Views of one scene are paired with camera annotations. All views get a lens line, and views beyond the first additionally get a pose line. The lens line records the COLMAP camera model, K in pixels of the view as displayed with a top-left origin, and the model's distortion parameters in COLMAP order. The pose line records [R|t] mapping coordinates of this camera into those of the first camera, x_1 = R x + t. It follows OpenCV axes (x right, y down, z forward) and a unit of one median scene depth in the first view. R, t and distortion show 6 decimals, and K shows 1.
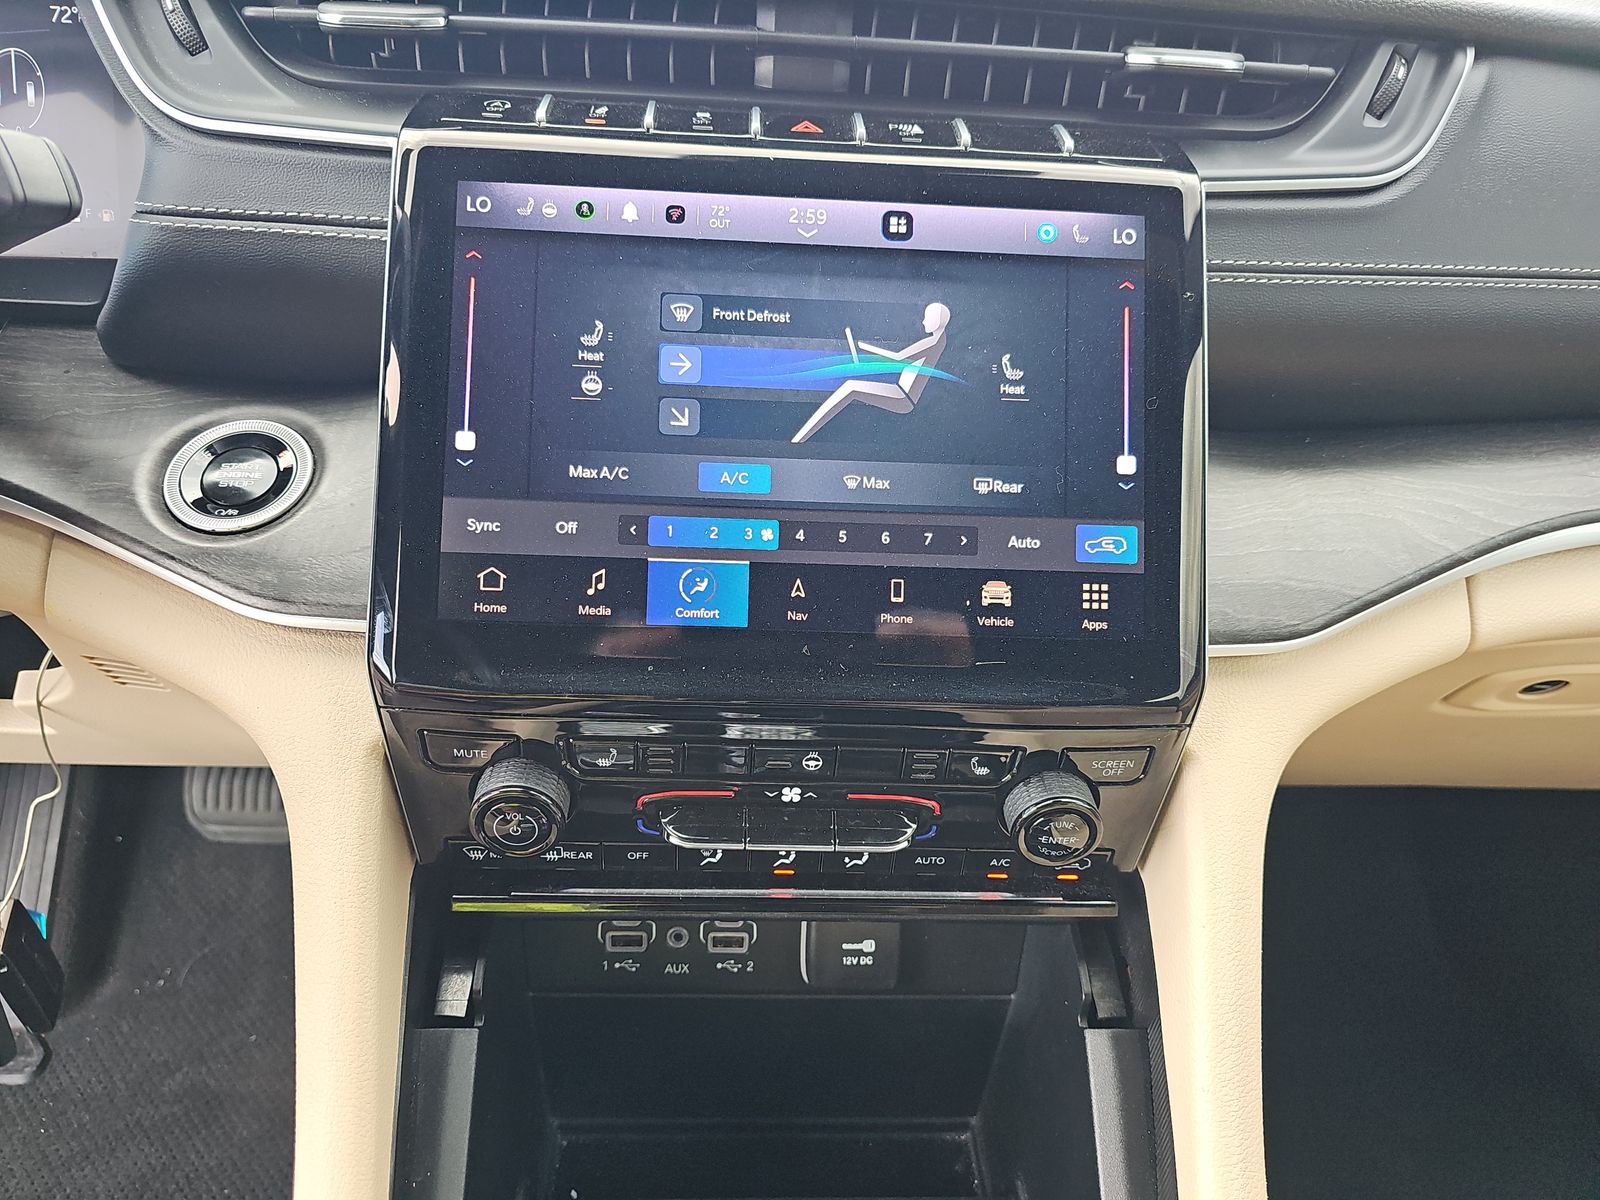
lens RADIAL K [[1078.5, 0, 801.5], [0, 1078.5, 598.5], [0, 0, 1]] dist [0.031744, -0.023529]
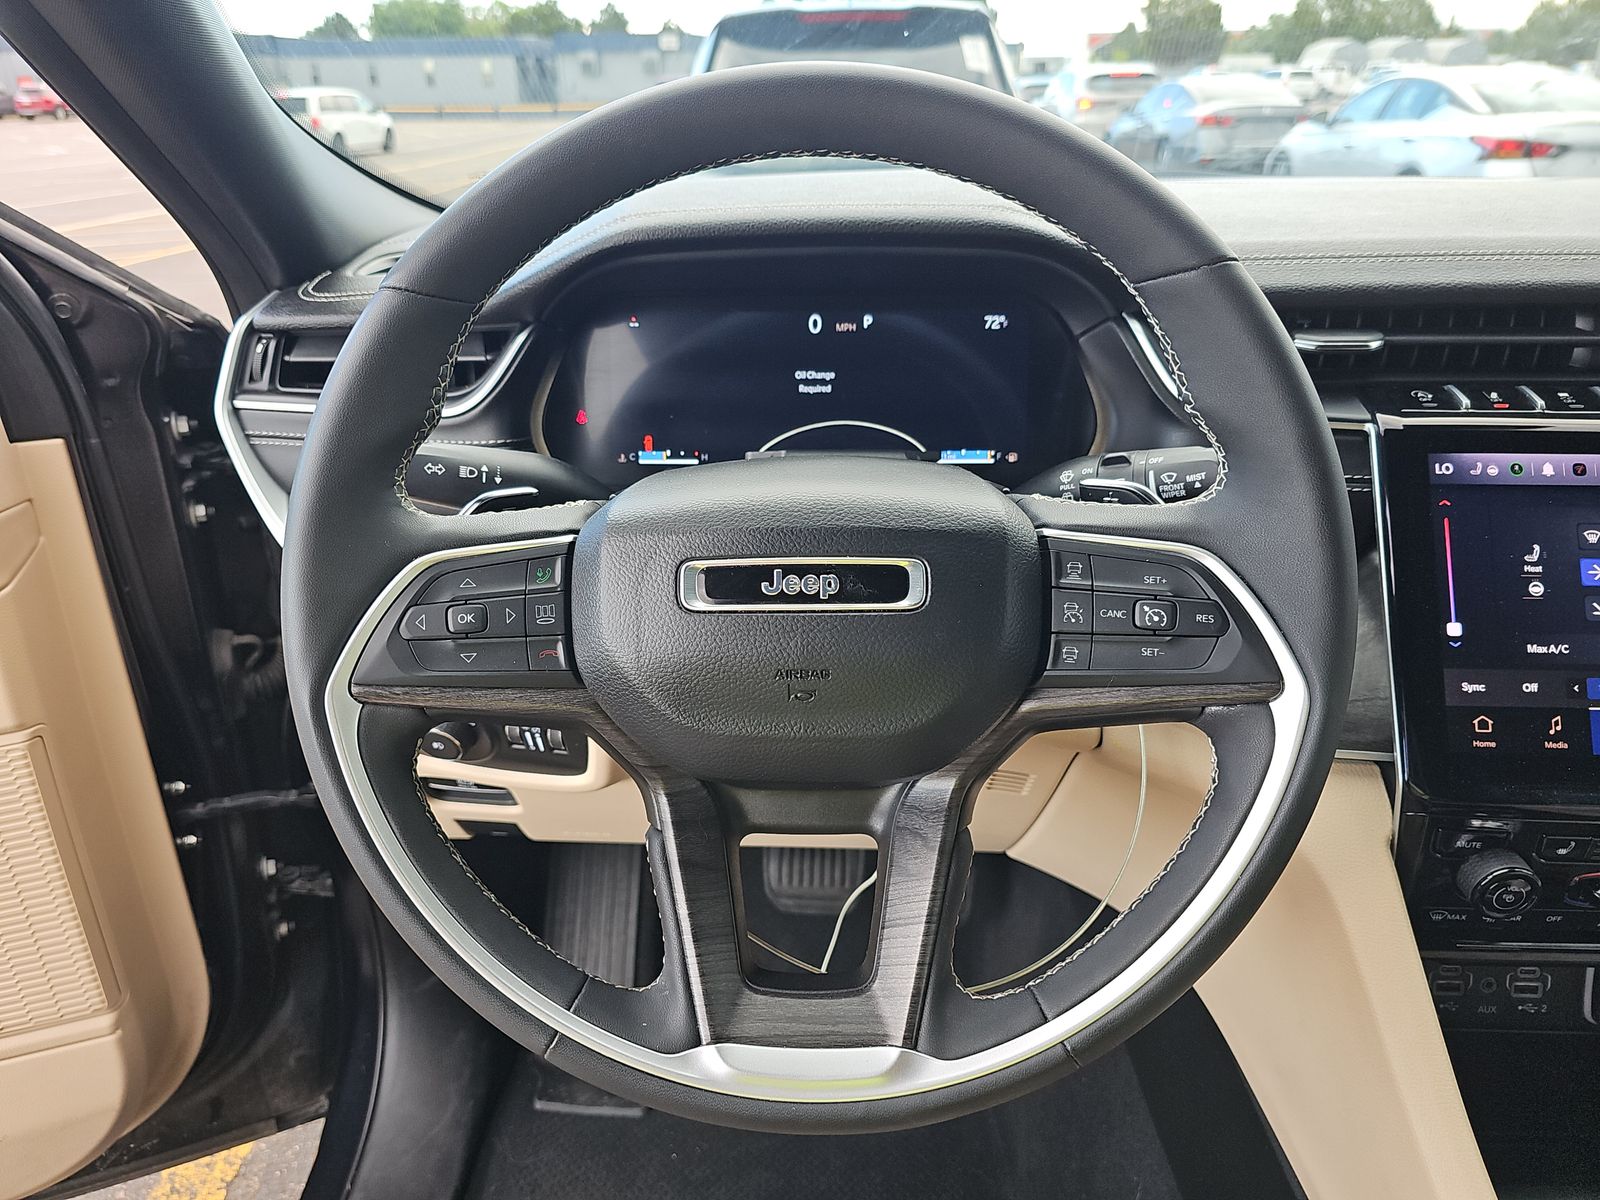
lens RADIAL K [[1078.5, 0, 797.0], [0, 1078.5, 602.3], [0, 0, 1]] dist [0.031744, -0.023529]
pose [[0.996169, -0.019032, -0.085353, -1.057717], [0.013006, 0.997419, -0.070609, -0.088424], [0.086477, 0.069228, 0.993846, -0.541447]]
